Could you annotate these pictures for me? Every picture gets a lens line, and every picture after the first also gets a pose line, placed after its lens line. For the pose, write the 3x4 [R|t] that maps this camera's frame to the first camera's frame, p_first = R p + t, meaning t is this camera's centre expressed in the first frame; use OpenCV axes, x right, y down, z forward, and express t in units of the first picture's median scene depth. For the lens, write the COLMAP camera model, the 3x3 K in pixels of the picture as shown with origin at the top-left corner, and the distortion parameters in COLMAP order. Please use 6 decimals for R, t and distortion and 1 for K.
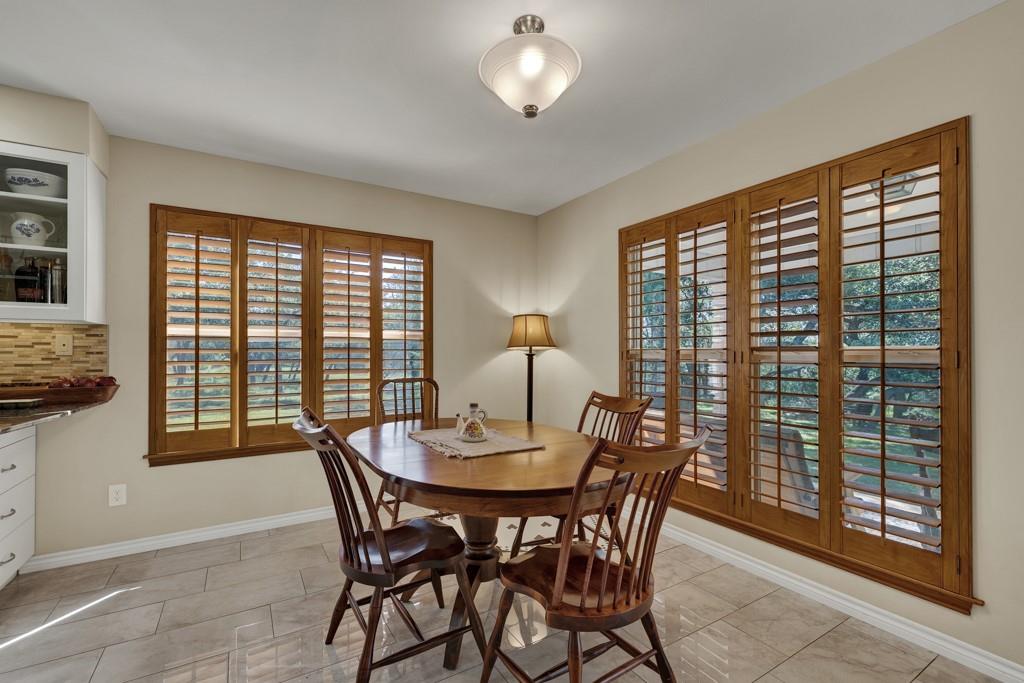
lens RADIAL K [[440.4, 0, 504.4], [0, 440.4, 340.7], [0, 0, 1]] dist [-0.002399, -0.000409]
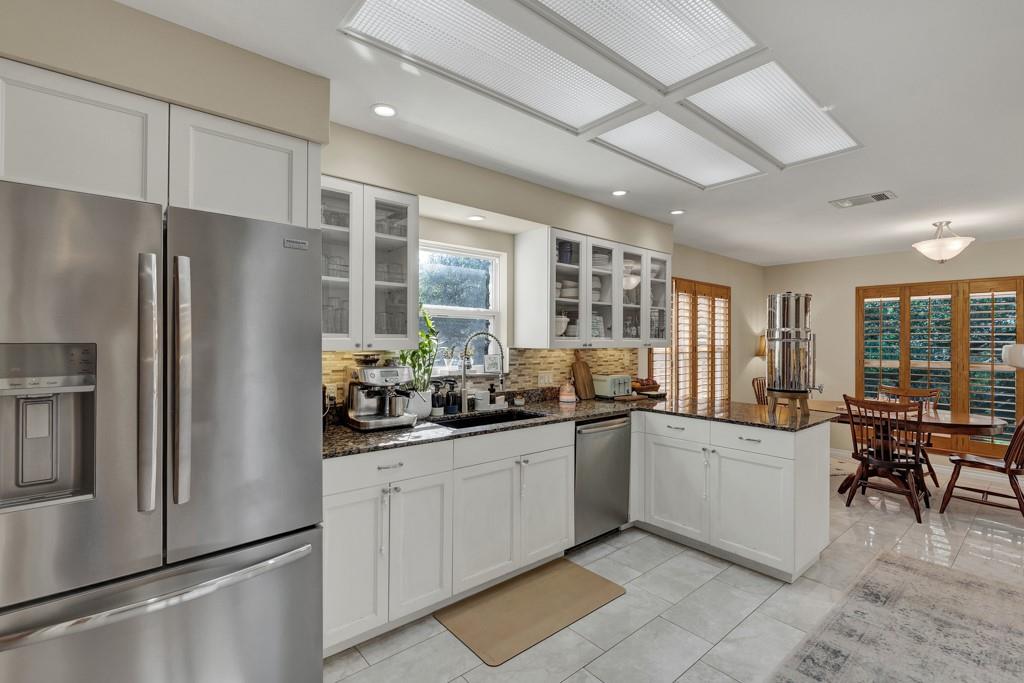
lens RADIAL K [[440.4, 0, 504.4], [0, 440.4, 340.7], [0, 0, 1]] dist [-0.002399, -0.000409]
pose [[0.984039, 0.003285, 0.177924, -1.384751], [-0.006825, 0.999791, 0.019287, -0.071937], [-0.177823, -0.020193, 0.983855, -0.433081]]
